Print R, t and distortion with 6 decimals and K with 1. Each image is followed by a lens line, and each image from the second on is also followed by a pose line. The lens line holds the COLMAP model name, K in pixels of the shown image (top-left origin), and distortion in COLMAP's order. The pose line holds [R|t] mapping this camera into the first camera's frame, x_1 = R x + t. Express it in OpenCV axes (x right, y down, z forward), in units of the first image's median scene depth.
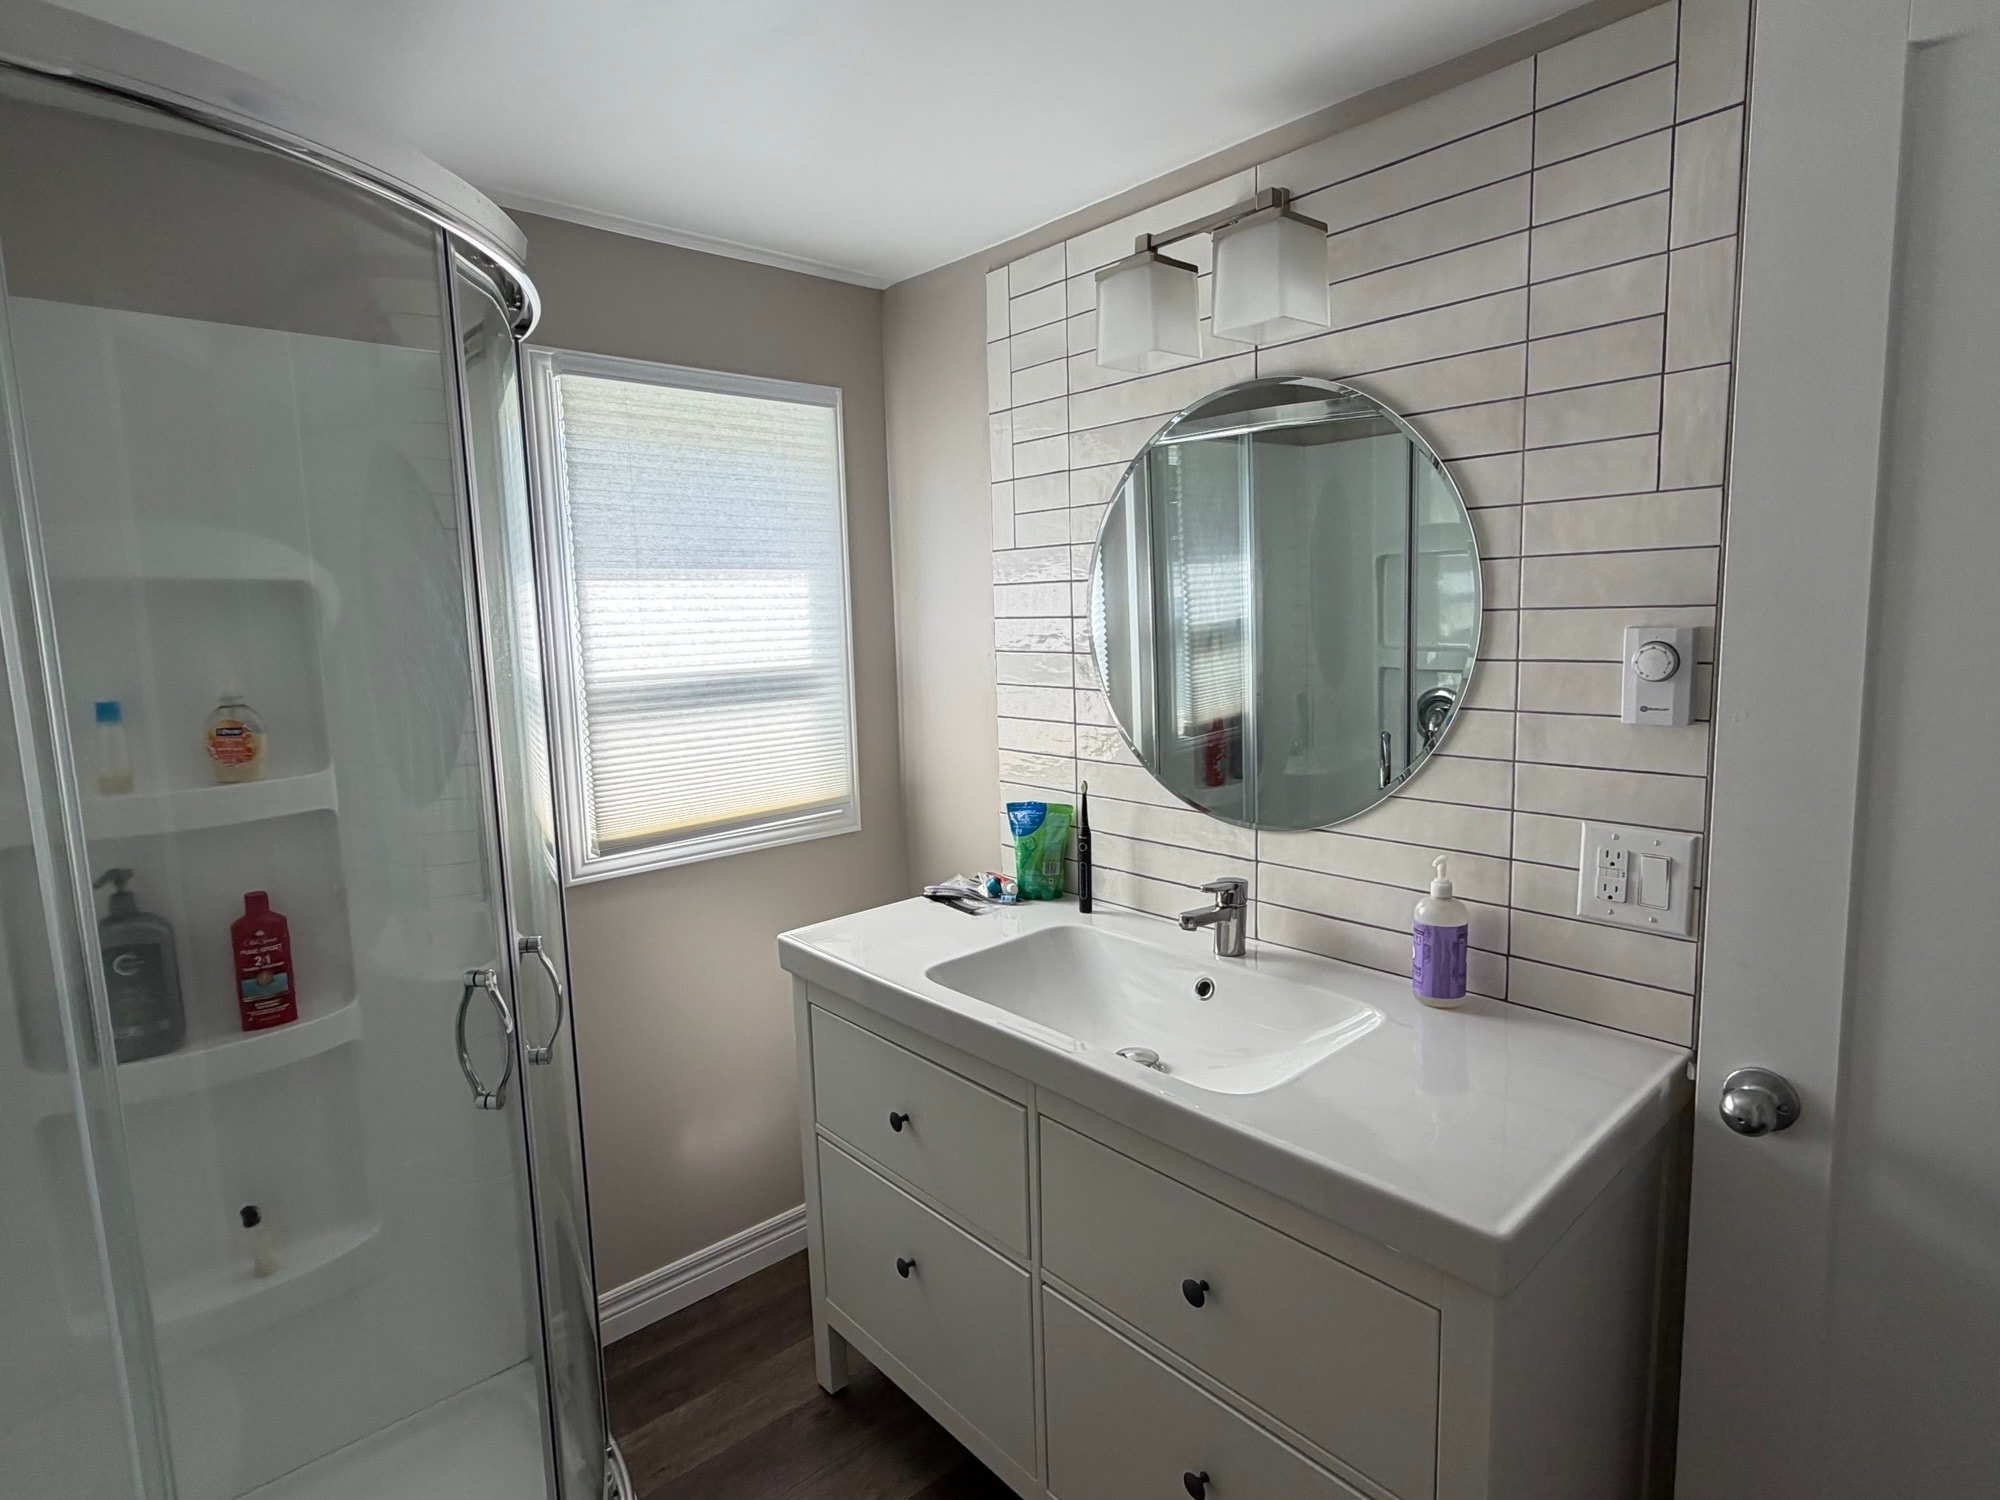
lens RADIAL K [[1048.5, 0, 1002.7], [0, 1048.5, 747.1], [0, 0, 1]] dist [-0.000135, 0.000290]
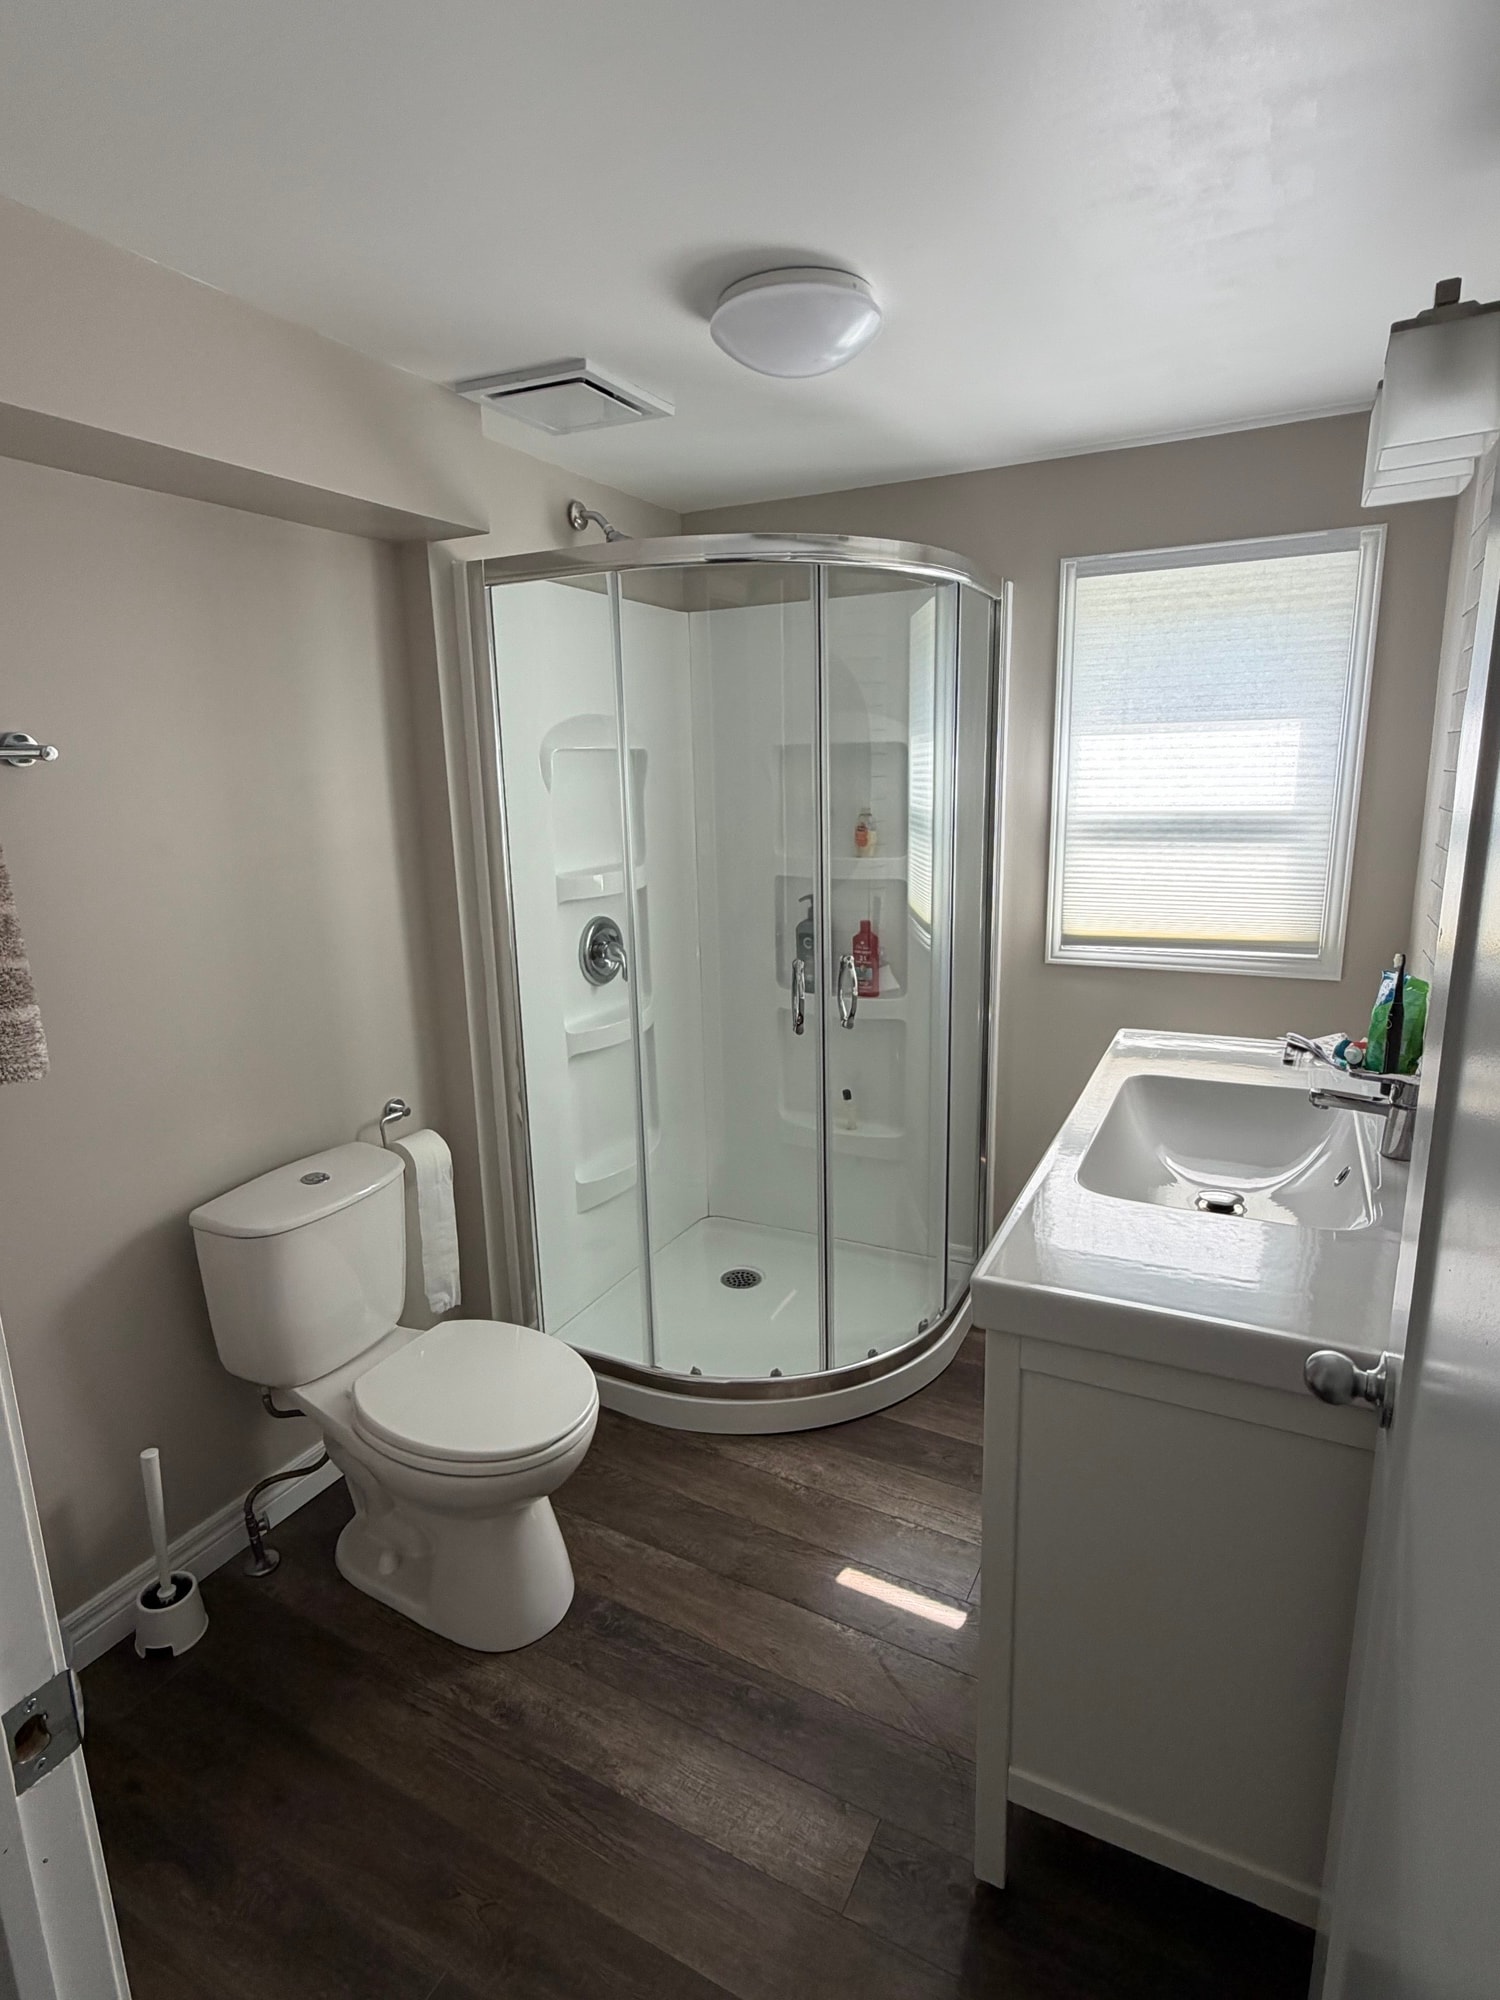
lens RADIAL K [[1048.5, 0, 751.6], [0, 1048.5, 997.6], [0, 0, 1]] dist [-0.000135, 0.000290]
pose [[0.357734, 0.214534, -0.908846, 0.666860], [-0.110140, 0.976153, 0.187069, -0.035460], [0.927306, 0.033179, 0.372832, 0.120982]]
